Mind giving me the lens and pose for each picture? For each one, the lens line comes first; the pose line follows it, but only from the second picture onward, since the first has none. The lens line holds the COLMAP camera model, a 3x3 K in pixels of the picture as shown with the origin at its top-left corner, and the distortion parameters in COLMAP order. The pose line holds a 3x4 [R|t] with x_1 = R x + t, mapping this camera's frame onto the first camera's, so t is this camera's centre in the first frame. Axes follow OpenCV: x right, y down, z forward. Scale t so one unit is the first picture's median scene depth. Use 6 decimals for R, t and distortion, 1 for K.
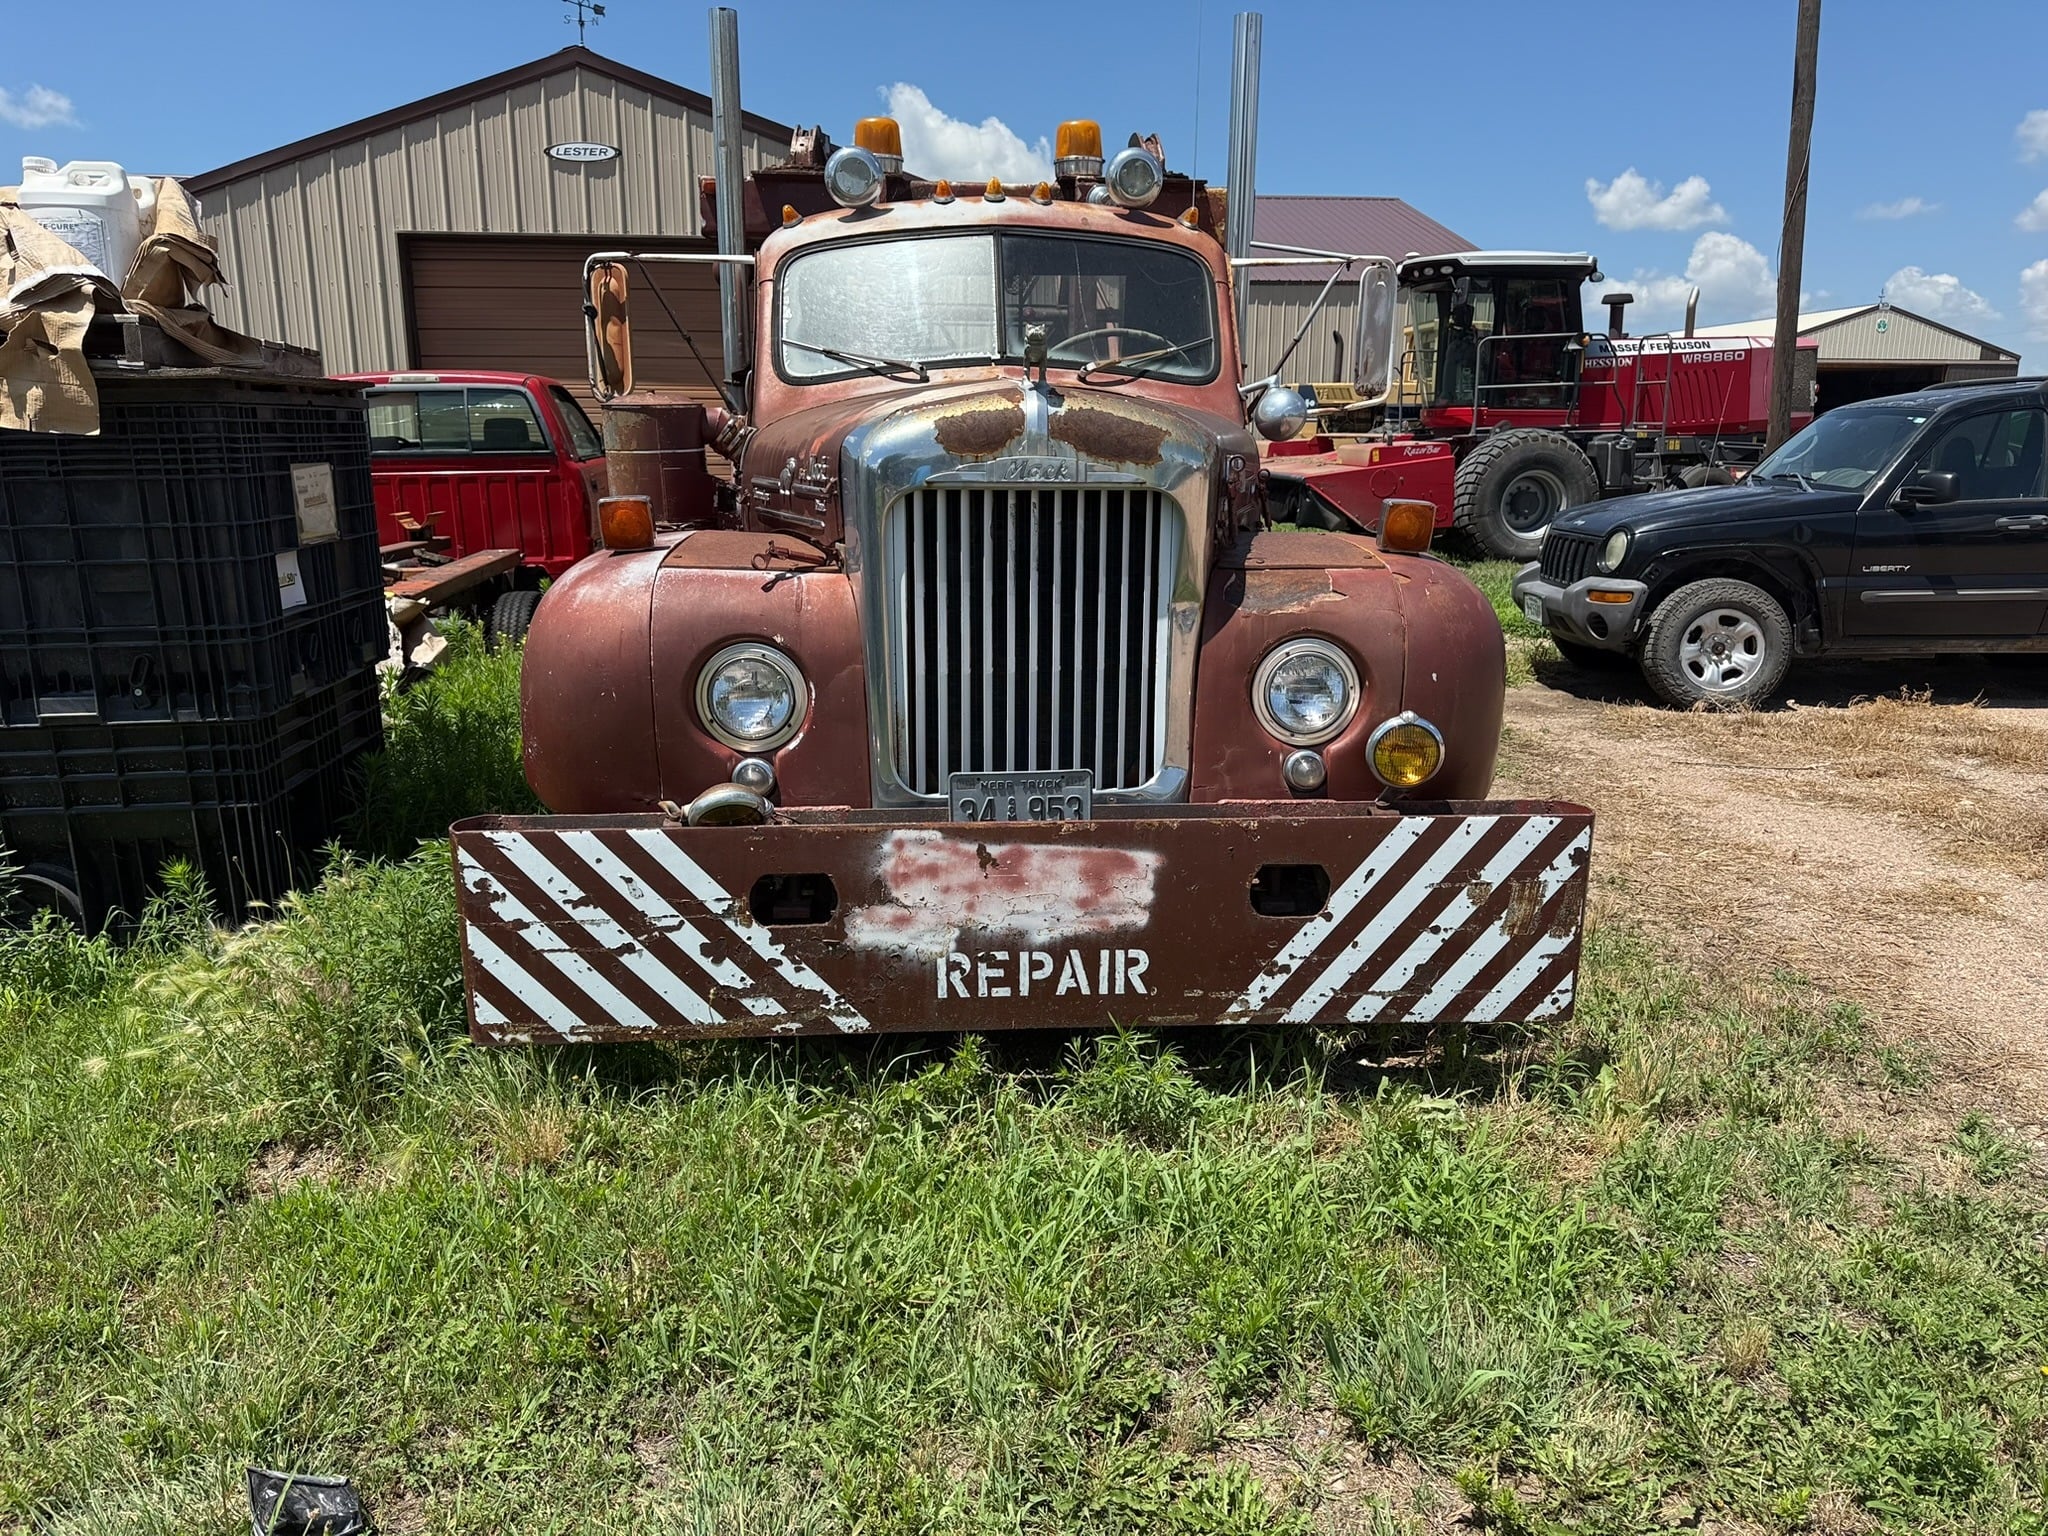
lens RADIAL K [[1454.8, 0, 1021.5], [0, 1454.8, 774.3], [0, 0, 1]] dist [0.088206, -0.085611]
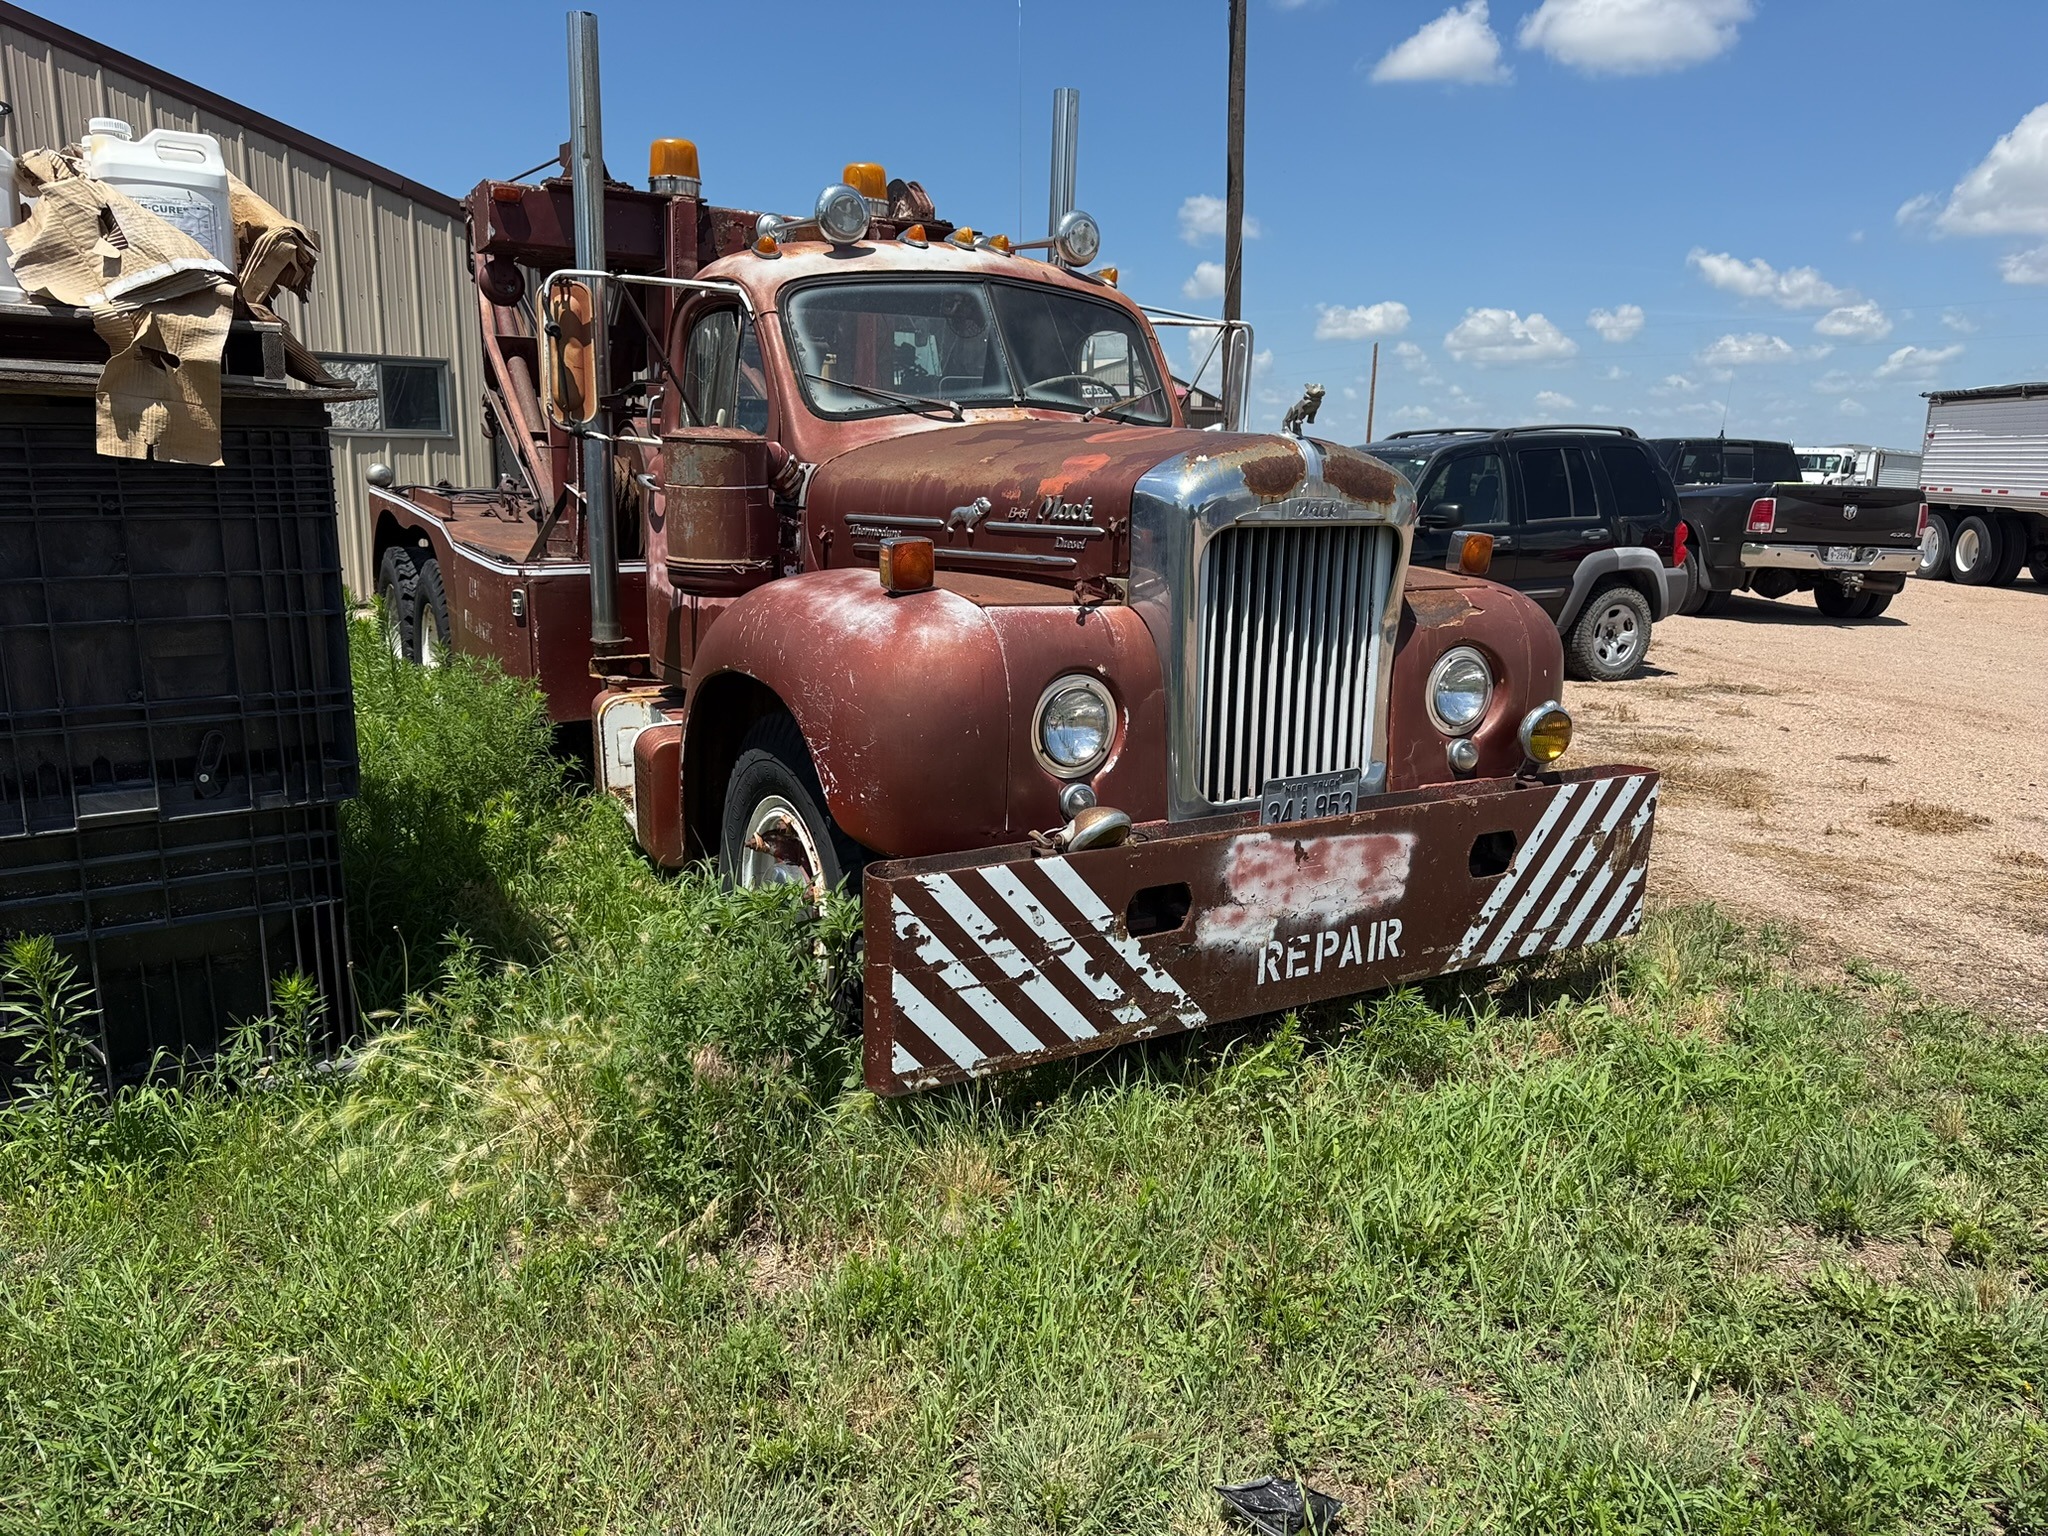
lens RADIAL K [[1522.9, 0, 829.3], [0, 1522.9, 778.0], [0, 0, 1]] dist [0.202435, -0.370308]
pose [[0.883637, -0.080462, 0.461206, -0.879976], [0.087830, 0.996120, 0.005507, -0.038035], [-0.459860, 0.035642, 0.887276, 0.103229]]
